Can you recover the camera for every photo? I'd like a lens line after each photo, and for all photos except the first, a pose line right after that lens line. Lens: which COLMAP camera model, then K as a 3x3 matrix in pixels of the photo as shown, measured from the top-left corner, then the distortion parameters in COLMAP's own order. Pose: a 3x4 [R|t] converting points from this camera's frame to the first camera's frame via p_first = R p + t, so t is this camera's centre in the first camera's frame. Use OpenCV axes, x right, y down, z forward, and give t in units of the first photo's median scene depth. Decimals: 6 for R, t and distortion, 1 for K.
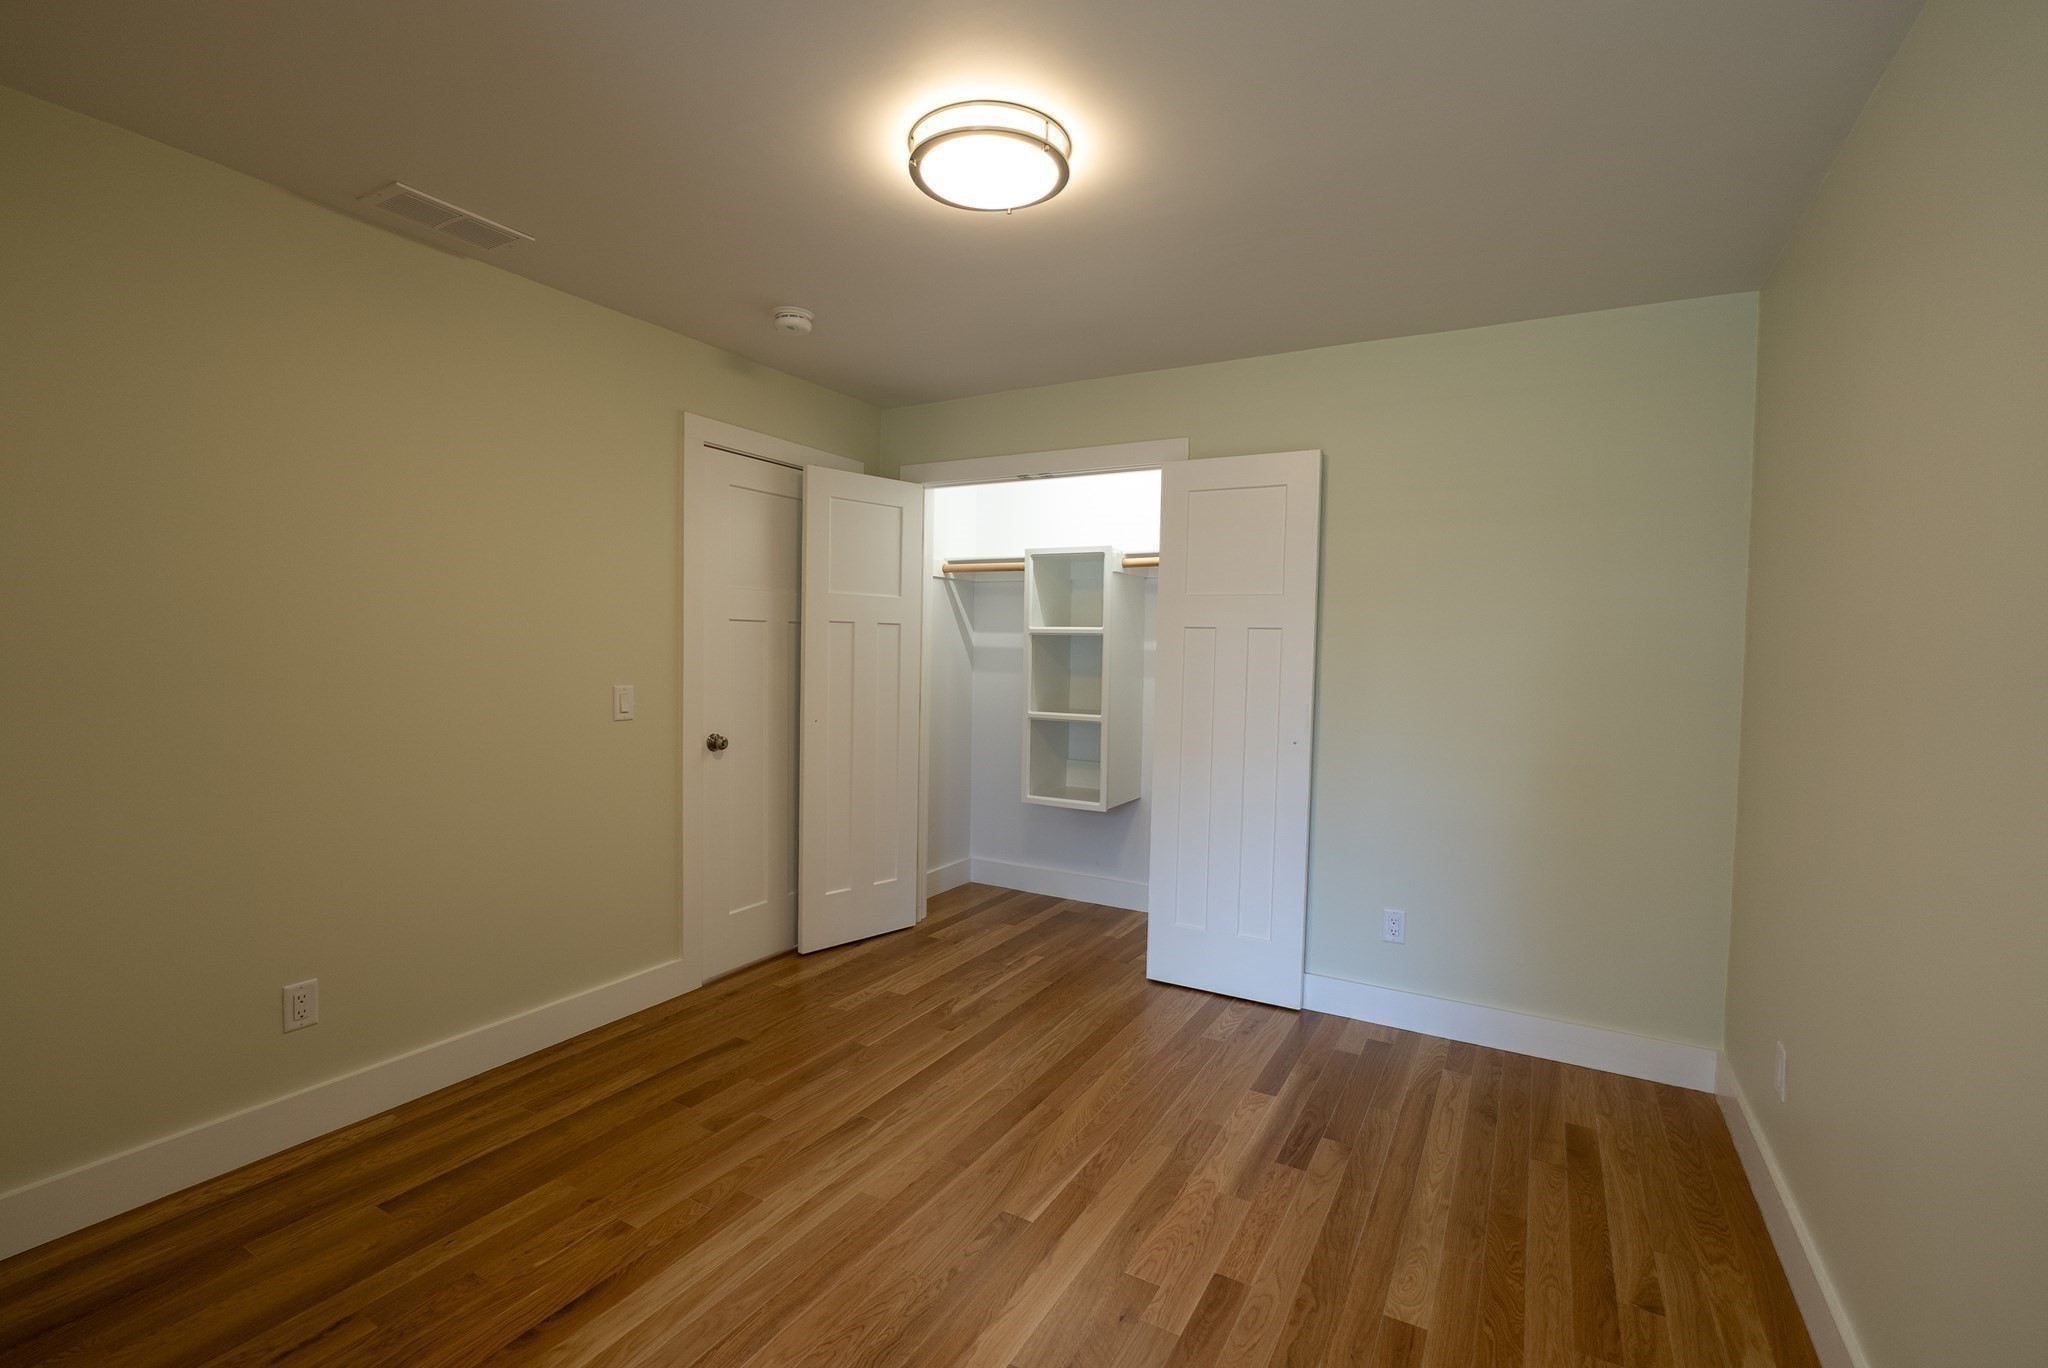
lens RADIAL K [[910.5, 0, 1026.3], [0, 910.5, 679.7], [0, 0, 1]] dist [-0.011605, 0.002459]
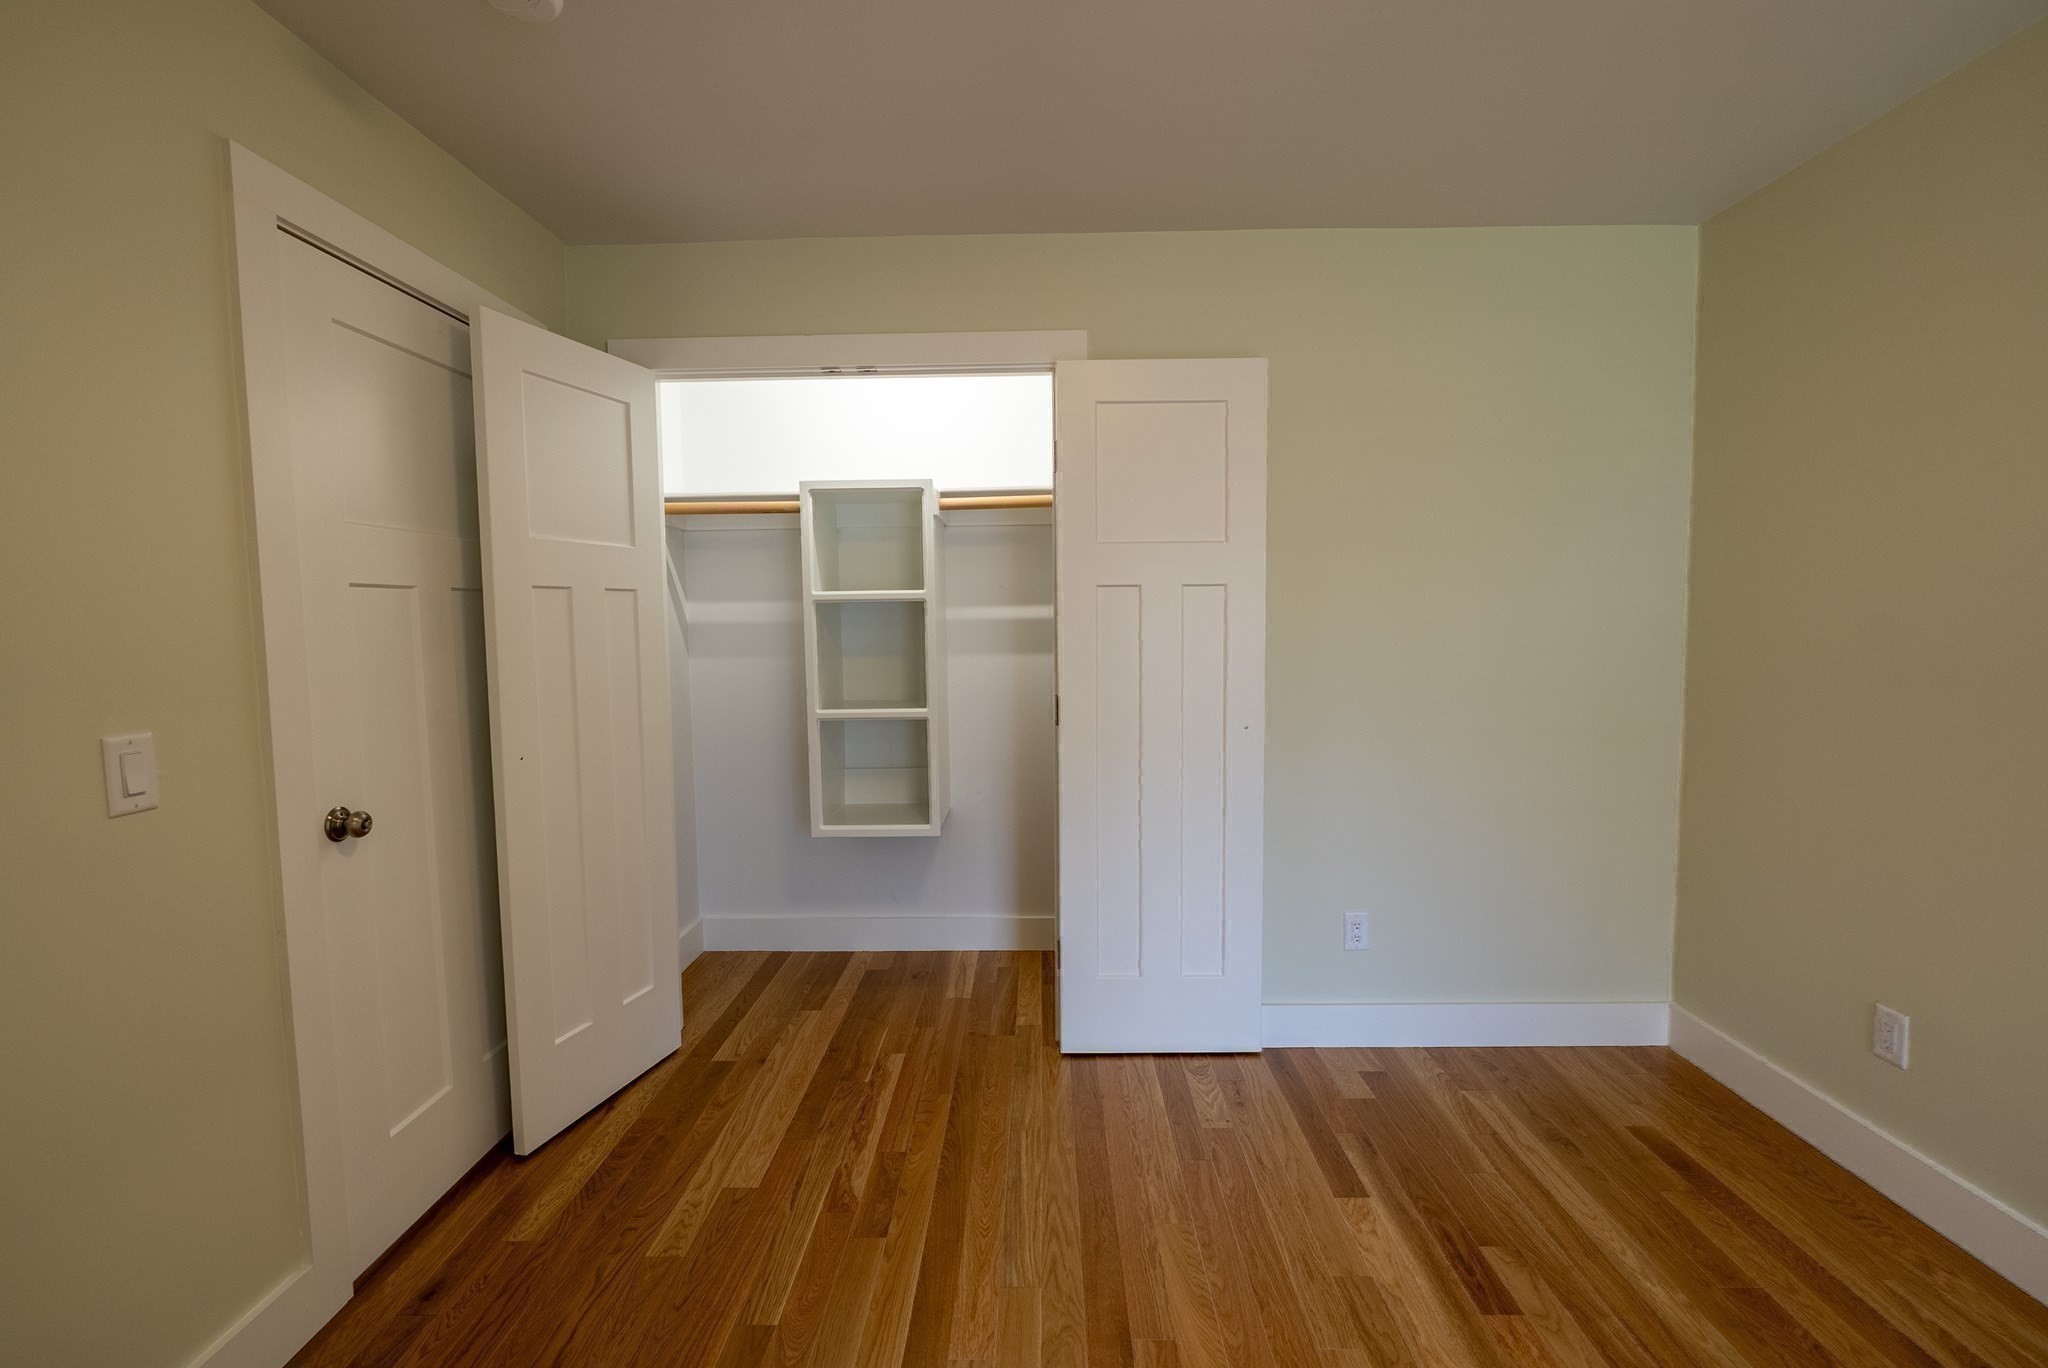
lens RADIAL K [[910.5, 0, 1020.6], [0, 910.5, 679.8], [0, 0, 1]] dist [-0.011605, 0.002459]
pose [[0.878014, -0.063548, 0.474397, -0.236353], [0.047559, 0.997825, 0.045641, -0.017111], [-0.476266, -0.017511, 0.879127, 0.359445]]
